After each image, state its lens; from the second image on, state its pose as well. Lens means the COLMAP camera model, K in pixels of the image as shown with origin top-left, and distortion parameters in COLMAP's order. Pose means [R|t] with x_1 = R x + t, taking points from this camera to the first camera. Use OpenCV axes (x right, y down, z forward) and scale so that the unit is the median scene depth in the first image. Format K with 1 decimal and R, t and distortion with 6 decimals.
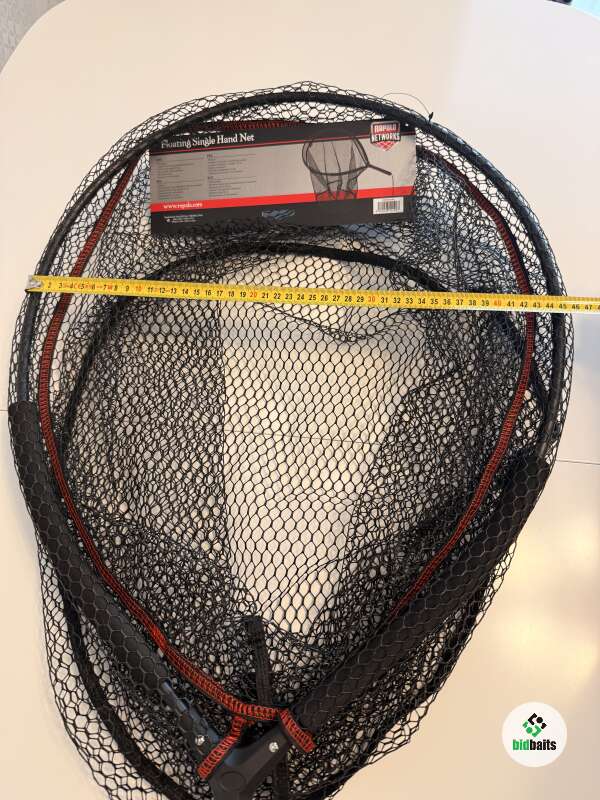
lens RADIAL K [[562.4, 0, 300.0], [0, 562.4, 400.0], [0, 0, 1]] dist [0.030293, -0.135939]
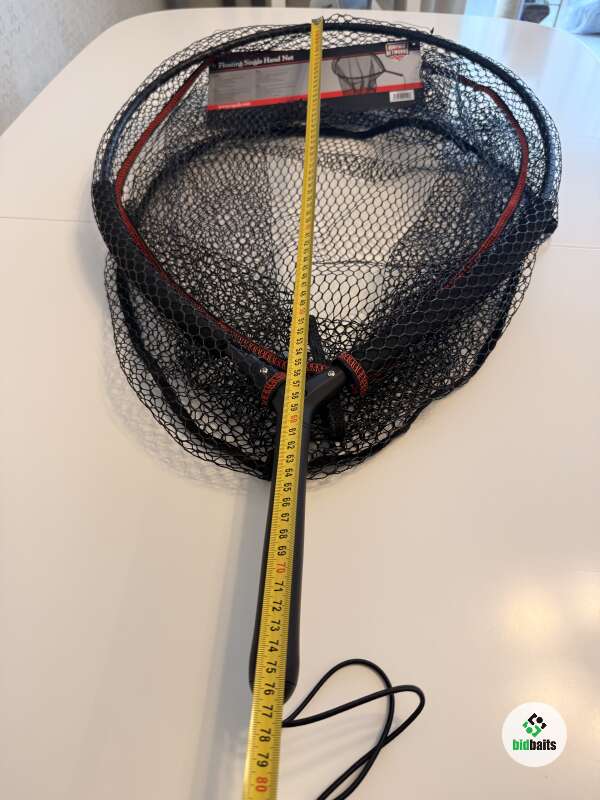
lens RADIAL K [[562.4, 0, 300.0], [0, 562.4, 400.0], [0, 0, 1]] dist [0.030293, -0.135939]
pose [[0.999706, 0.014063, 0.019752, -0.083852], [-0.008642, 0.967776, -0.251666, 0.619339], [-0.022655, 0.251421, 0.967613, -0.027933]]
